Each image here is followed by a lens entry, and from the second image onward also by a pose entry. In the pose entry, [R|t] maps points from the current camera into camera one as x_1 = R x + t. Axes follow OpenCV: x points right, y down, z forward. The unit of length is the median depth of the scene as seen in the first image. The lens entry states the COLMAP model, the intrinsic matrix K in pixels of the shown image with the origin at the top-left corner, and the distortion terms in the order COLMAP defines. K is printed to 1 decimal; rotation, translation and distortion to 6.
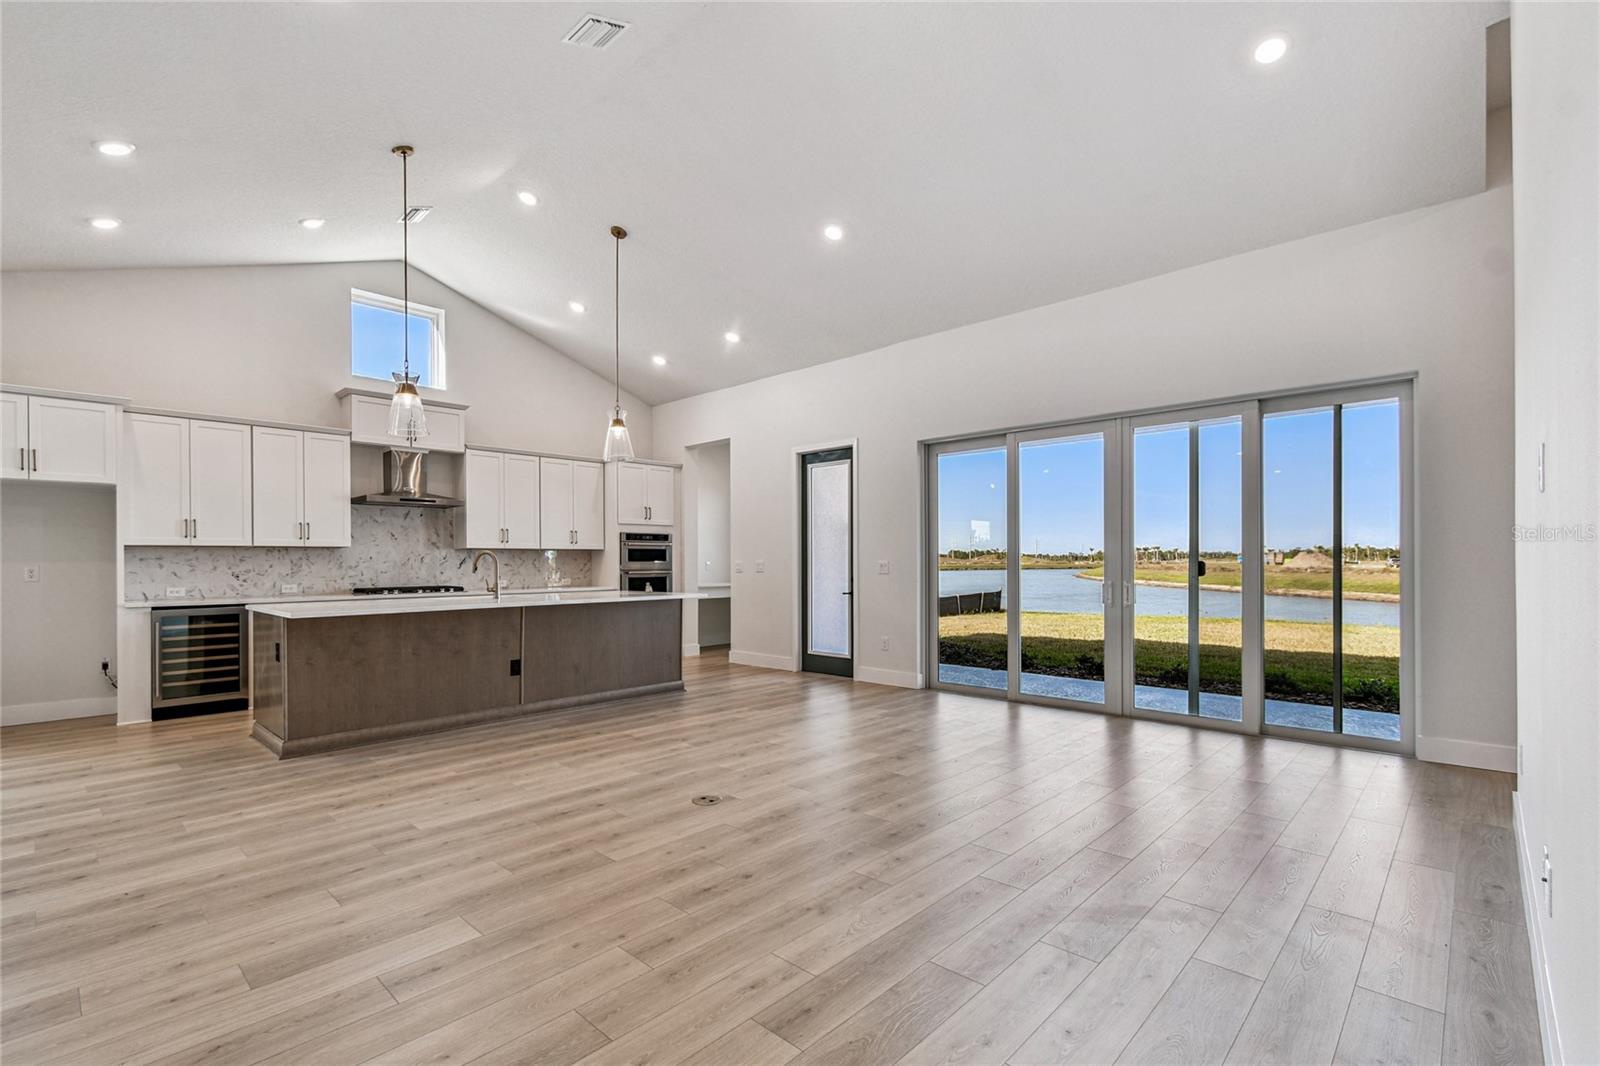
lens RADIAL K [[723.2, 0, 782.3], [0, 723.2, 555.8], [0, 0, 1]] dist [0.007097, -0.001425]
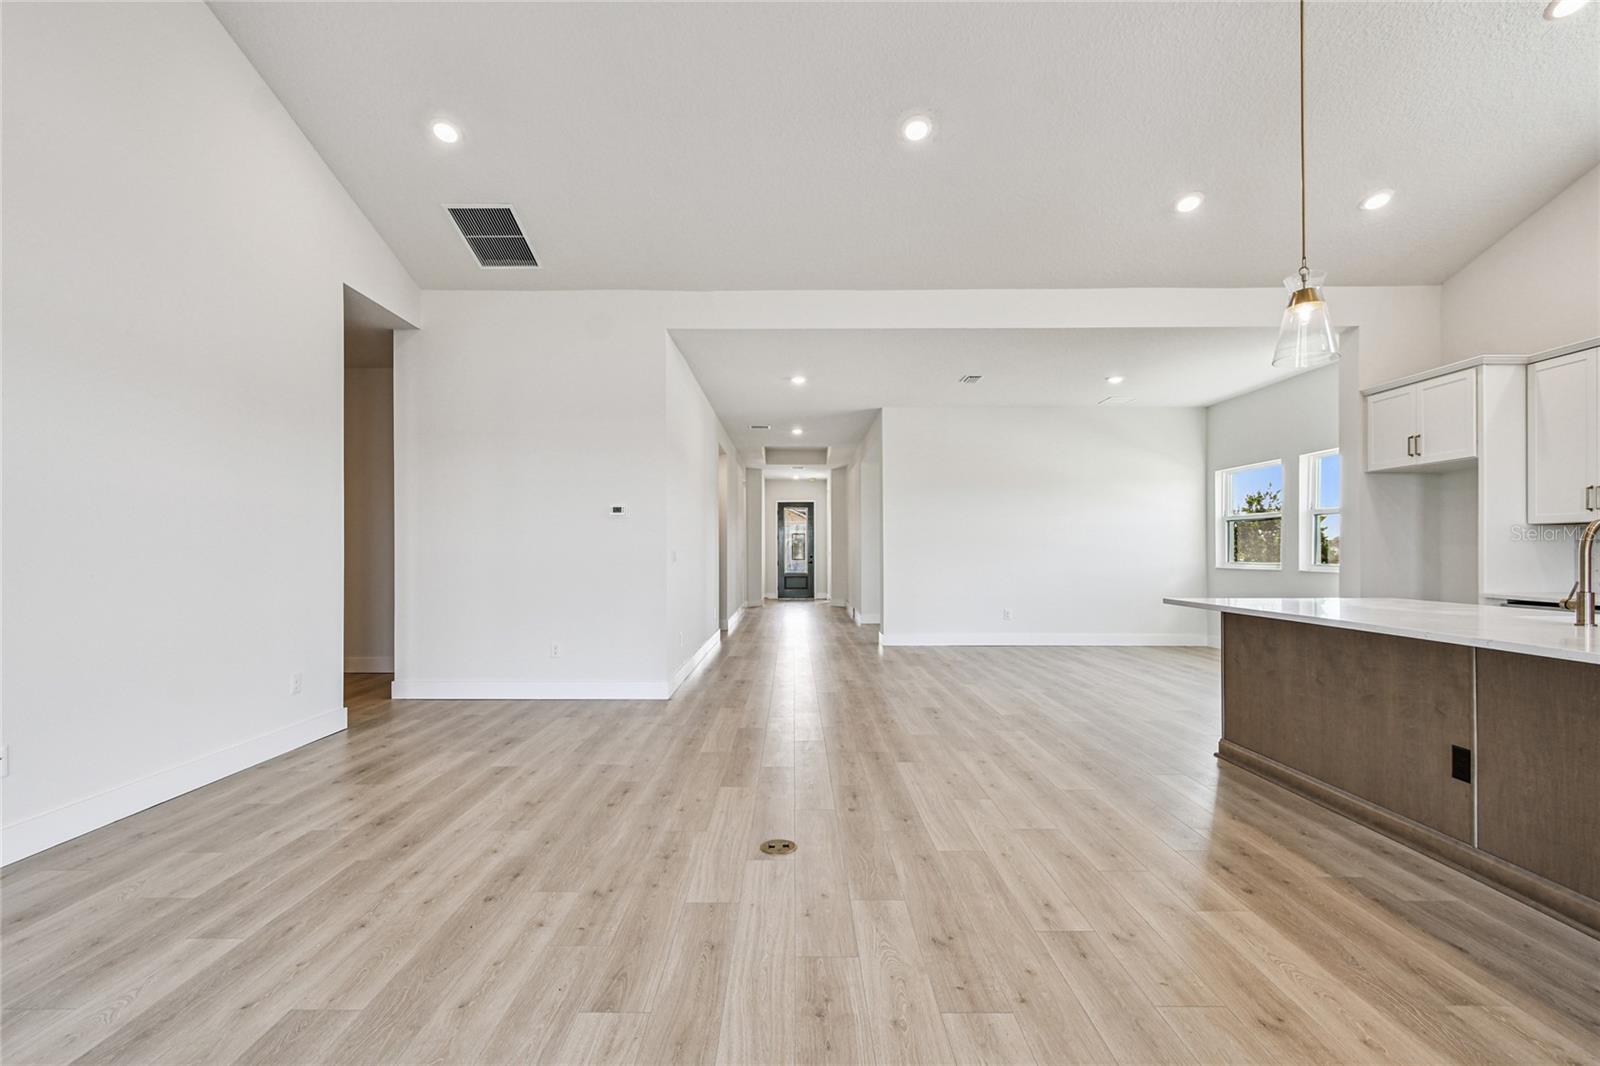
lens RADIAL K [[723.2, 0, 791.2], [0, 723.2, 543.8], [0, 0, 1]] dist [0.007097, -0.001425]
pose [[-0.722316, -0.000420, -0.691563, 0.274217], [0.011284, 0.999860, -0.012393, 0.009032], [0.691471, -0.016756, -0.722210, 0.996078]]
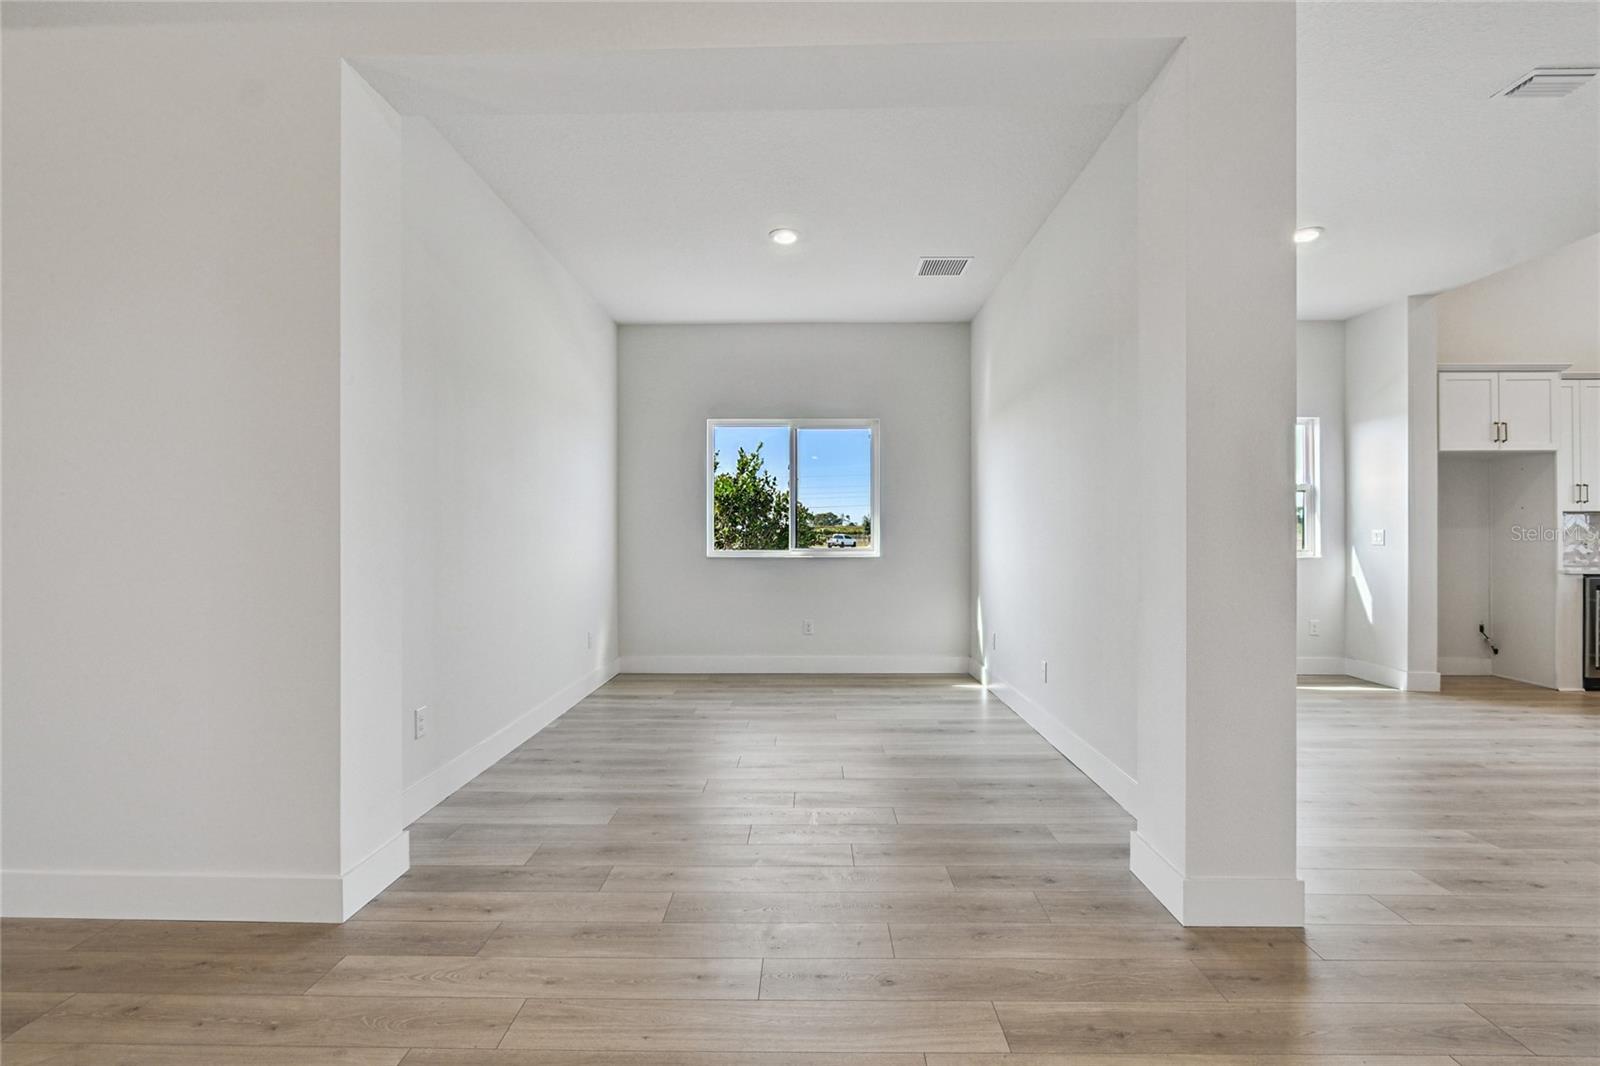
lens RADIAL K [[723.2, 0, 821.5], [0, 723.2, 537.2], [0, 0, 1]] dist [0.007097, -0.001425]
pose [[0.687650, 0.004084, -0.726031, -0.831522], [0.005689, 0.999923, 0.011013, 0.003966], [0.726020, -0.011703, 0.687573, -0.404053]]
